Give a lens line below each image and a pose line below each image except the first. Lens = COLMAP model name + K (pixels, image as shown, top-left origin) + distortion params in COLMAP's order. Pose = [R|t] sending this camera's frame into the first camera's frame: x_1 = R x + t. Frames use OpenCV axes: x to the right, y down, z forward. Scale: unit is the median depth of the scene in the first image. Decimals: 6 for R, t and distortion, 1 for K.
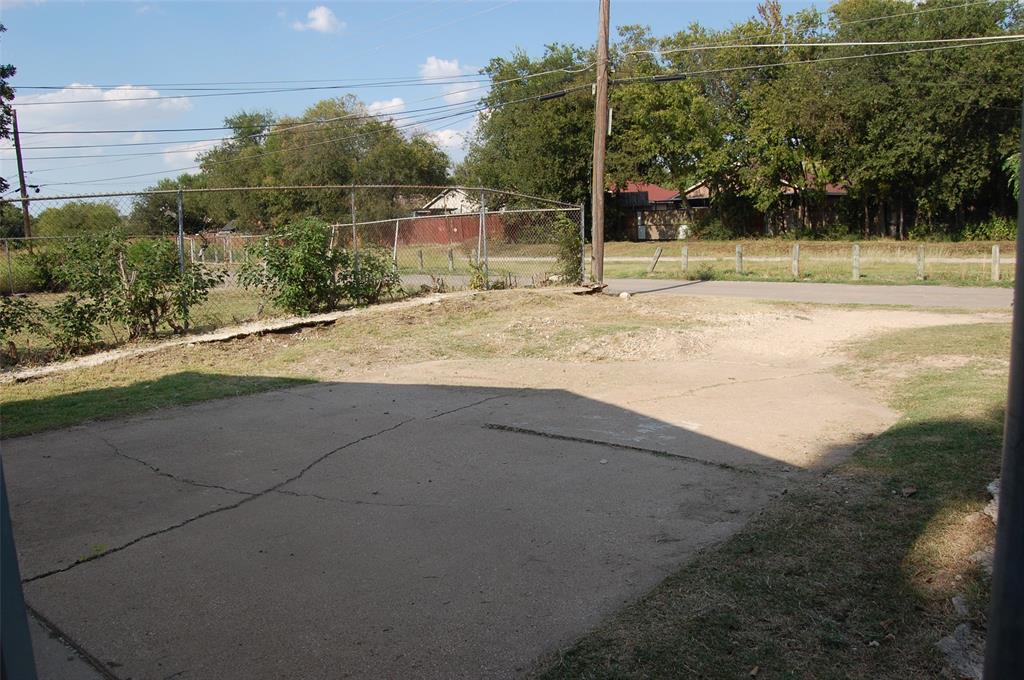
lens RADIAL K [[803.3, 0, 504.2], [0, 803.3, 336.6], [0, 0, 1]] dist [-0.075228, 0.010268]
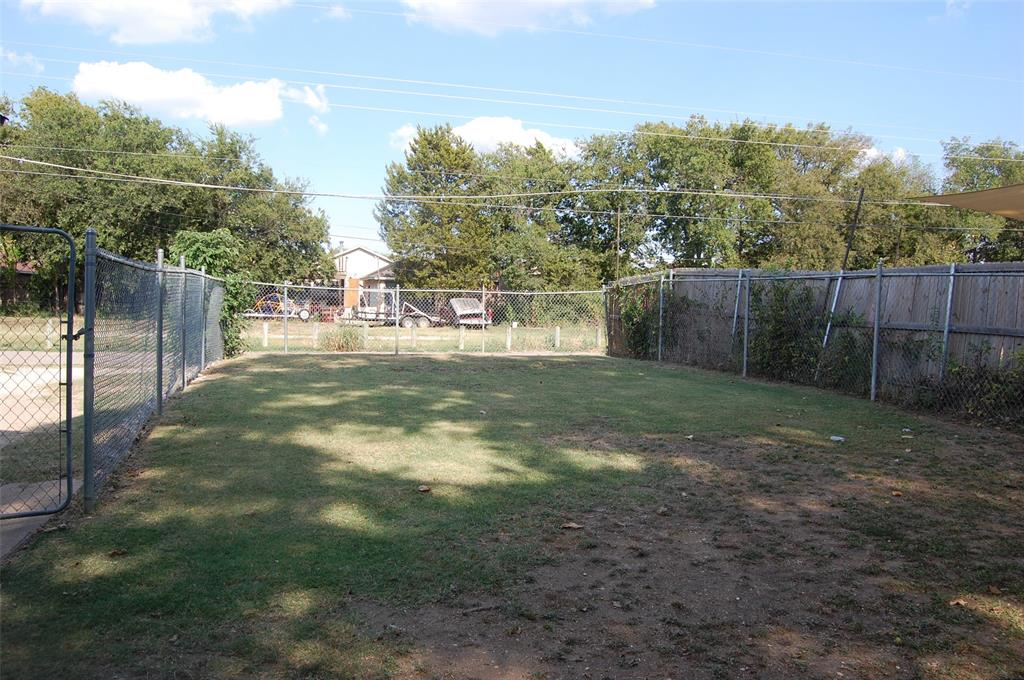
lens RADIAL K [[803.3, 0, 503.3], [0, 803.3, 340.9], [0, 0, 1]] dist [-0.075228, 0.010268]
pose [[0.584227, 0.010250, 0.811525, -0.067446], [0.068708, 0.995706, -0.062040, 0.022582], [-0.808677, 0.092004, 0.581014, -0.138552]]
